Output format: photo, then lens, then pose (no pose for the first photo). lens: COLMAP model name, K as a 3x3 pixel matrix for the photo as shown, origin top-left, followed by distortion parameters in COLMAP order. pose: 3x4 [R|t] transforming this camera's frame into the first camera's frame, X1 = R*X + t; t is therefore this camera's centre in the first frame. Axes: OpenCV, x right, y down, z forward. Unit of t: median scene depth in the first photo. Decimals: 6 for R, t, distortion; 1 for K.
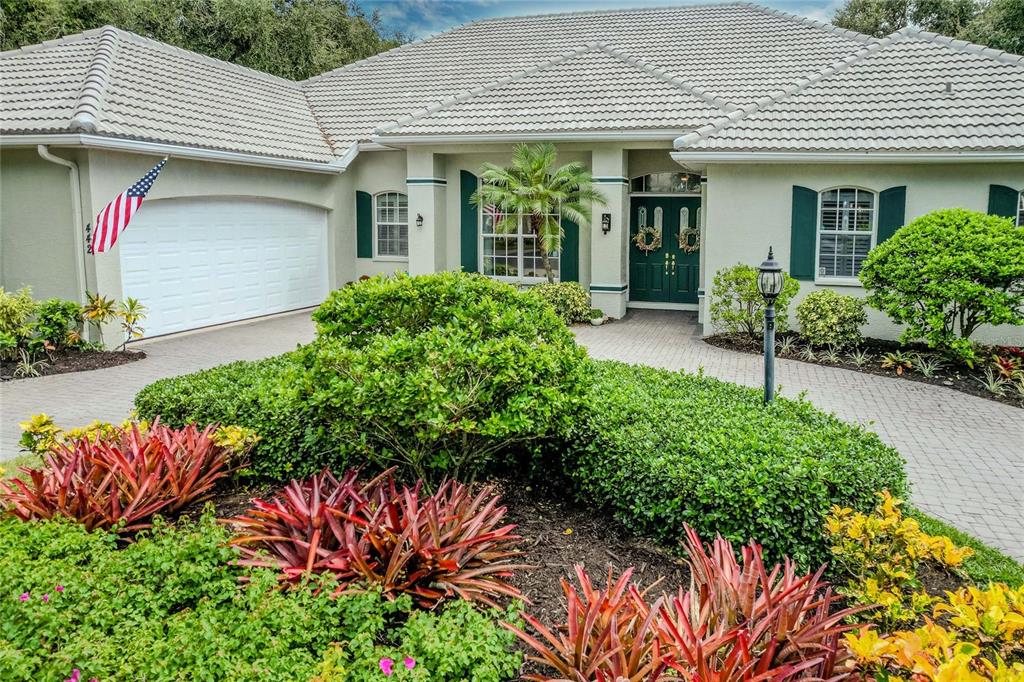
lens RADIAL K [[669.2, 0, 521.0], [0, 669.2, 361.6], [0, 0, 1]] dist [-0.065376, 0.041429]
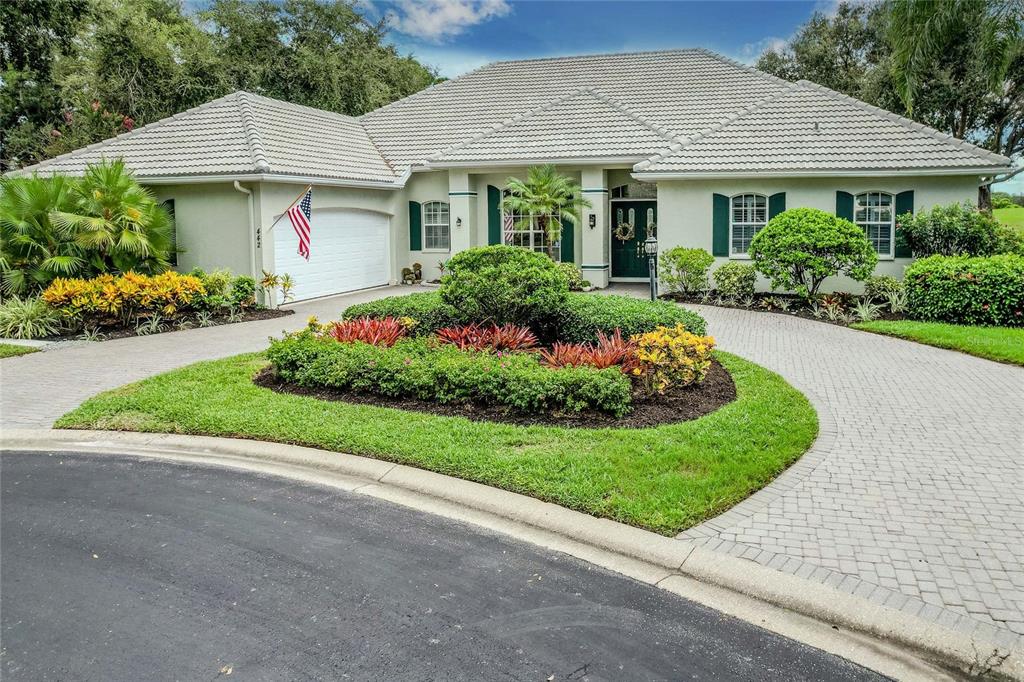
lens RADIAL K [[648.3, 0, 509.9], [0, 648.3, 338.4], [0, 0, 1]] dist [-0.085202, 0.074734]
pose [[0.999354, -0.016425, -0.031971, -0.008127], [0.015562, 0.999513, -0.027066, 0.077753], [0.032400, 0.026551, 0.999122, -0.379885]]
